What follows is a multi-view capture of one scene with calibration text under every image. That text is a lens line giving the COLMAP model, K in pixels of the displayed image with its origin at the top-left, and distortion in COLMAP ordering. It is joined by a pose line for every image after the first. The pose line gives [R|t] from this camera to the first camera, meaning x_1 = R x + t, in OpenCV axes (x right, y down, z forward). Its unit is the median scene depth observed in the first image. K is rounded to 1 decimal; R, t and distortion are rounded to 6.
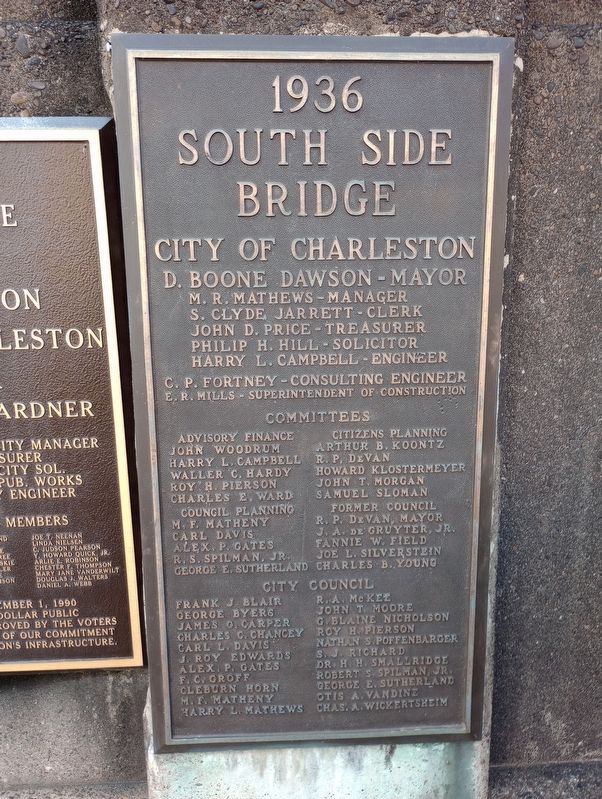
lens RADIAL K [[666.3, 0, 302.4], [0, 666.3, 395.7], [0, 0, 1]] dist [0.082914, -0.073328]
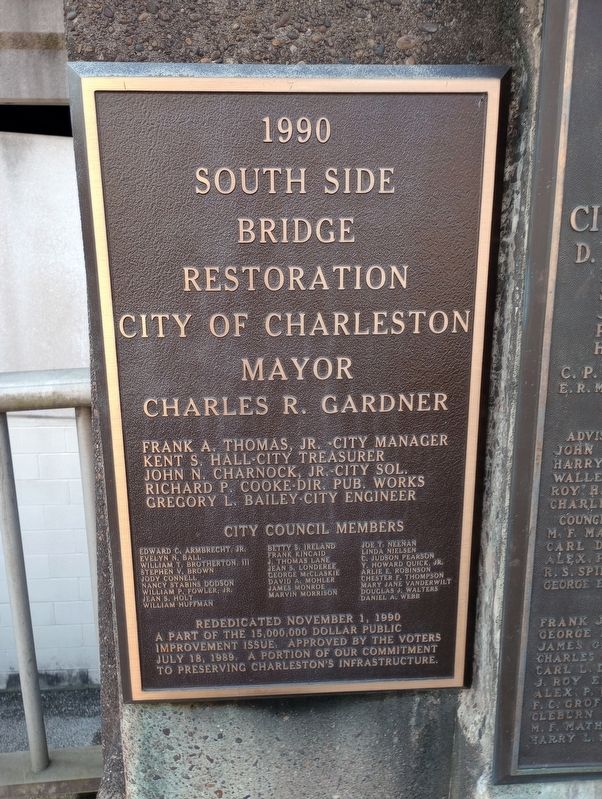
lens RADIAL K [[666.3, 0, 300.1], [0, 666.3, 399.4], [0, 0, 1]] dist [0.082914, -0.073328]
pose [[0.999249, 0.002563, 0.038672, -0.532131], [-0.003232, 0.999846, 0.017235, 0.001739], [-0.038622, -0.017347, 0.999103, 0.122586]]
